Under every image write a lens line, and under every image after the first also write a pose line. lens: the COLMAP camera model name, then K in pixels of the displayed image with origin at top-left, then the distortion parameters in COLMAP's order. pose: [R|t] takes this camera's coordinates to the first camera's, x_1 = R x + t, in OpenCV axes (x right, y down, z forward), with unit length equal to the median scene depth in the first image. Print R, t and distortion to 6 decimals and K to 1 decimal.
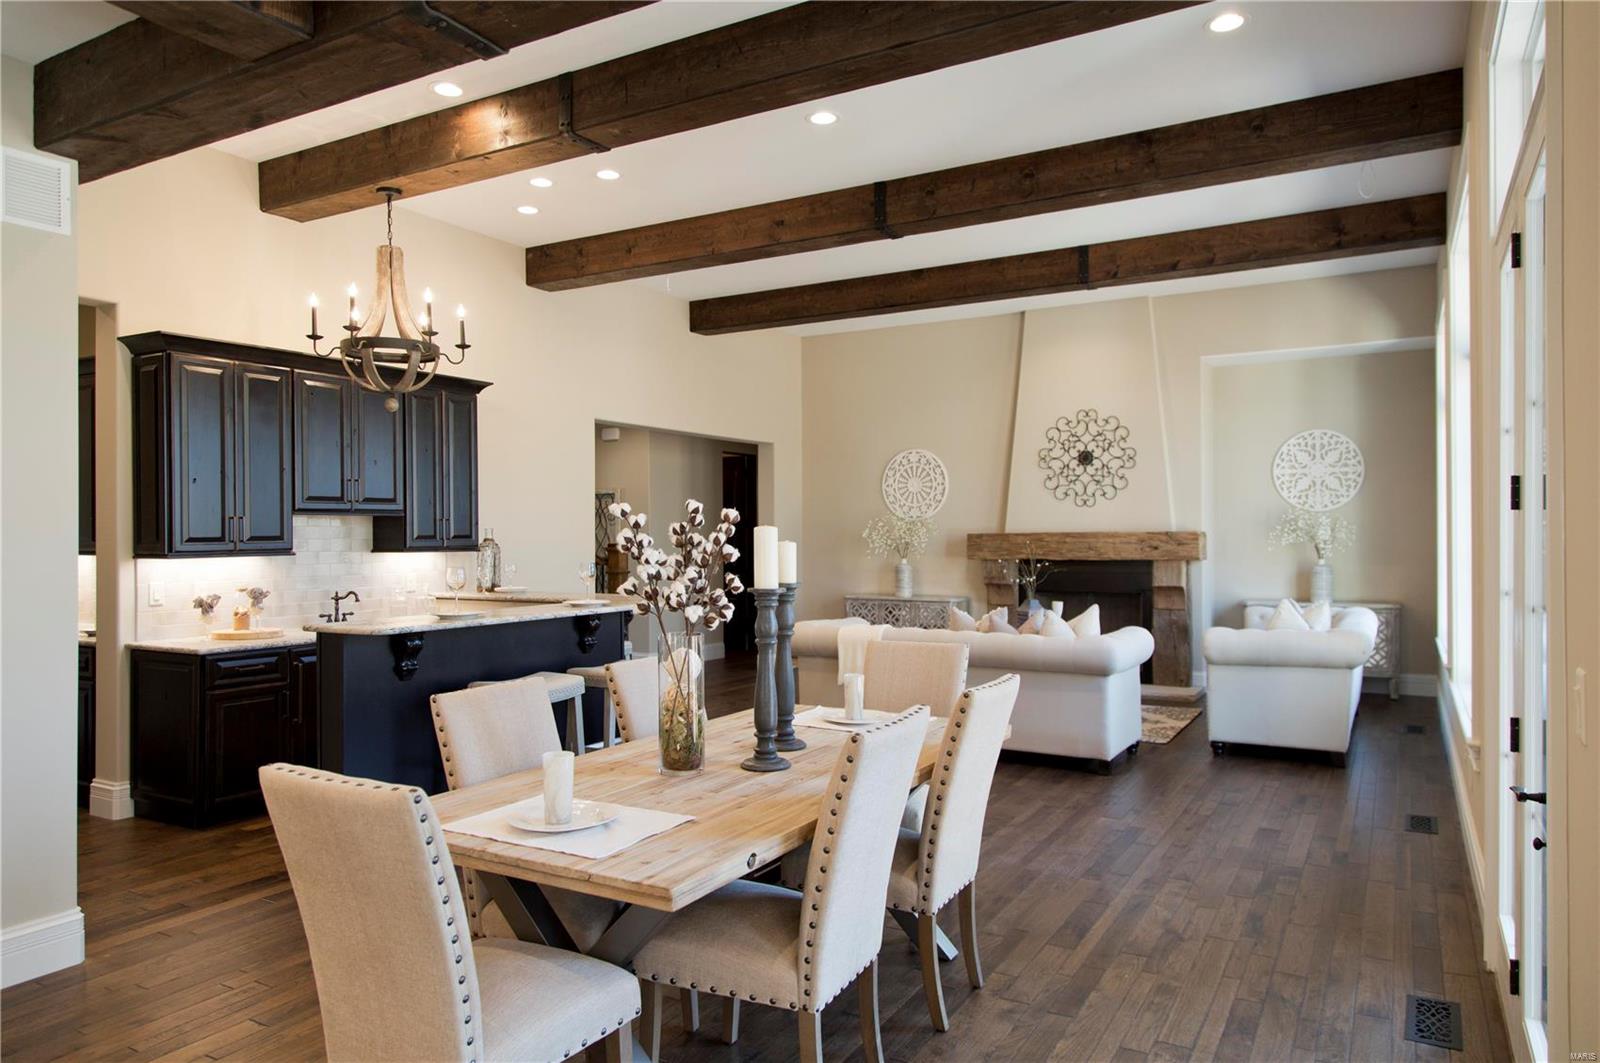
lens RADIAL K [[1053.3, 0, 806.5], [0, 1053.3, 529.6], [0, 0, 1]] dist [0.014756, -0.007599]
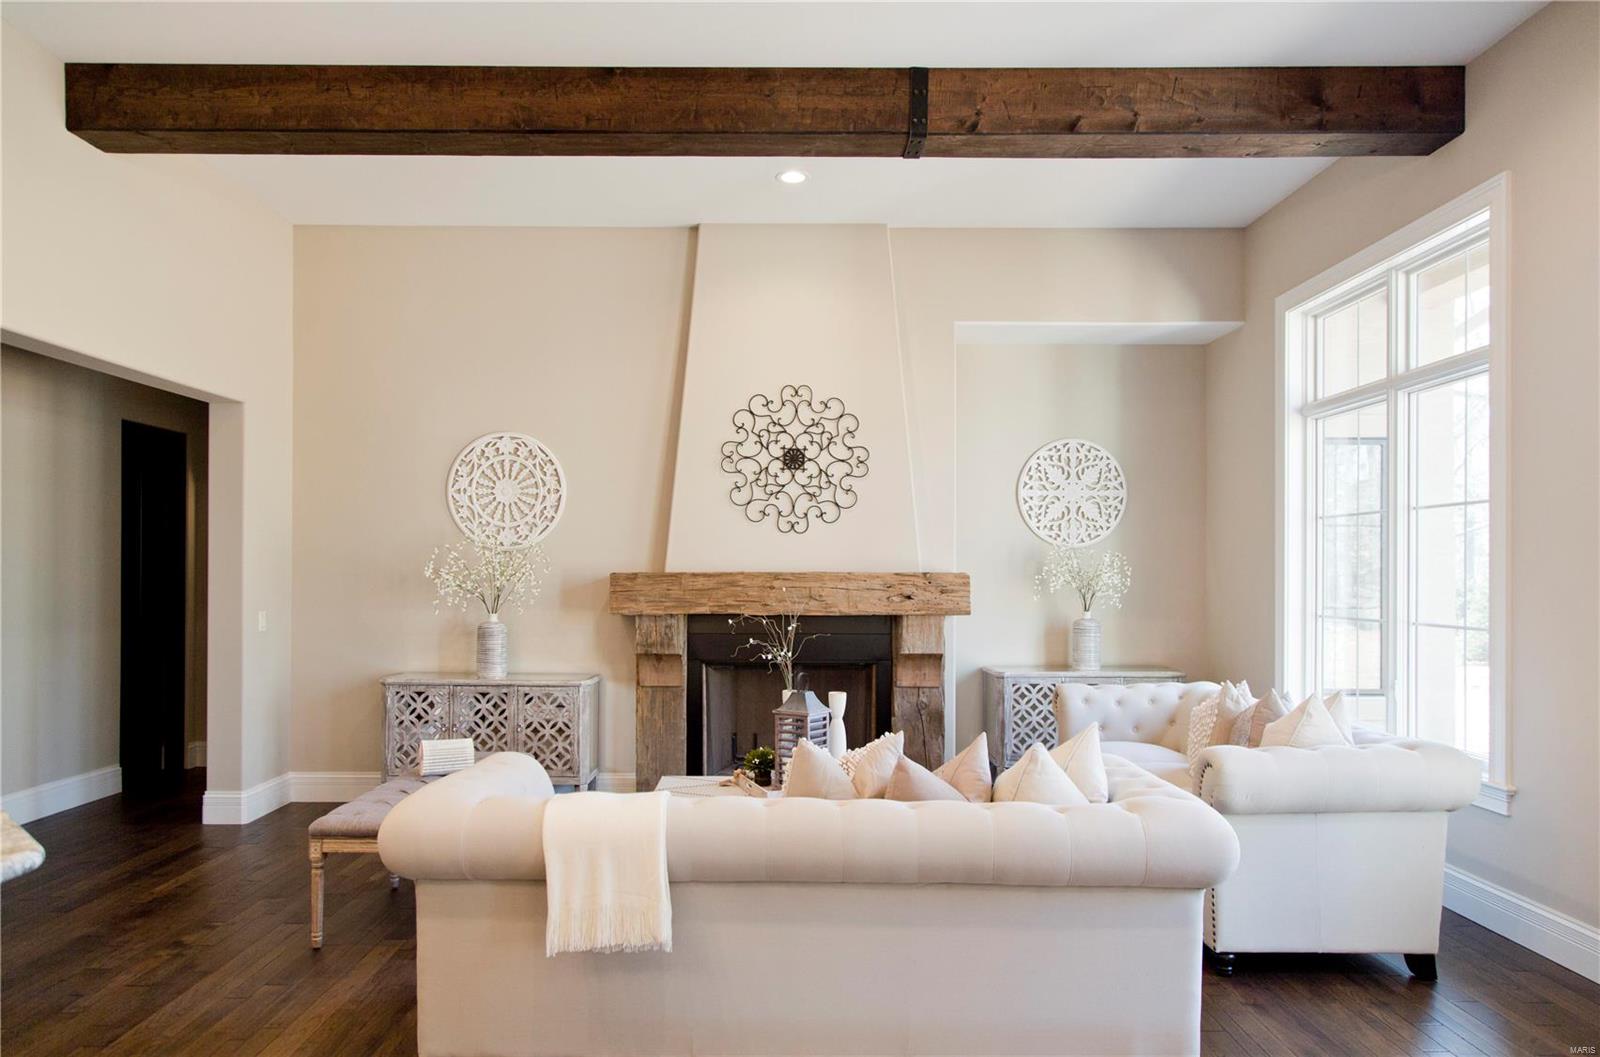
lens RADIAL K [[1053.3, 0, 780.1], [0, 1053.3, 574.6], [0, 0, 1]] dist [0.014756, -0.007599]
pose [[0.869671, 0.008956, 0.493551, -0.066021], [-0.011932, 0.999925, 0.002880, 0.002173], [-0.493488, -0.008394, 0.869712, 0.440336]]
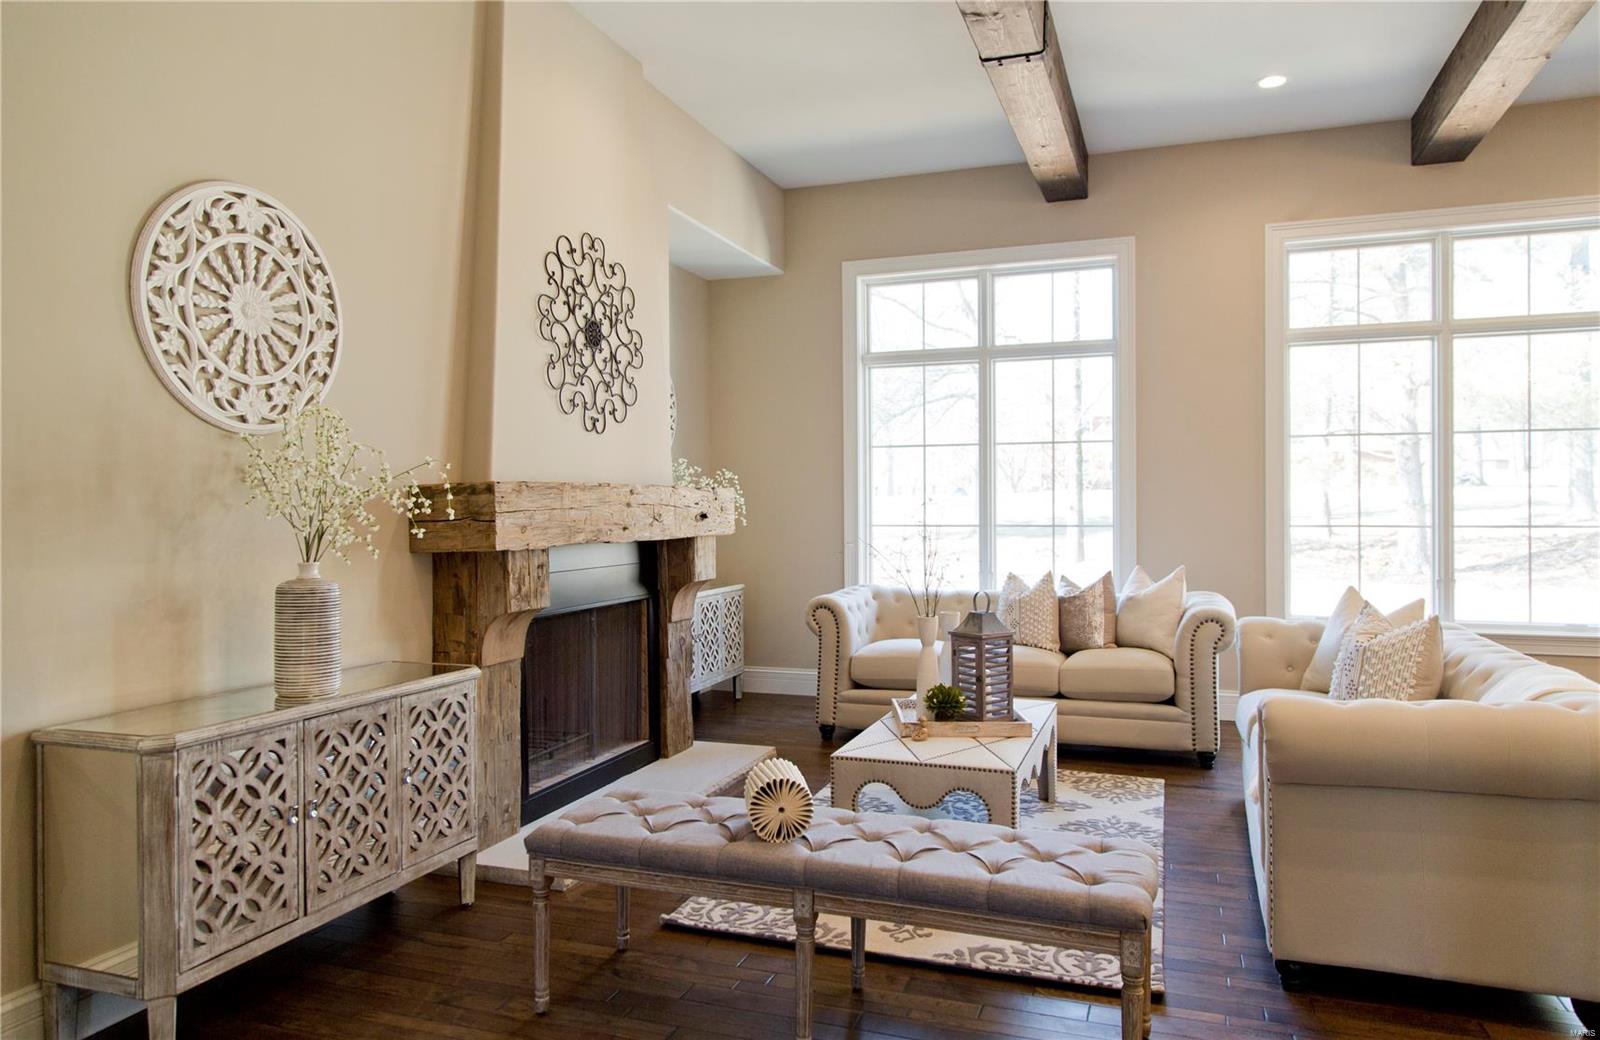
lens RADIAL K [[1036.0, 0, 807.5], [0, 1036.0, 522.3], [0, 0, 1]] dist [-0.013581, 0.003697]
pose [[-0.169878, -0.006620, 0.985443, -0.228581], [0.003950, 0.999965, 0.007398, 0.016621], [-0.985457, 0.005149, -0.169846, 0.997503]]
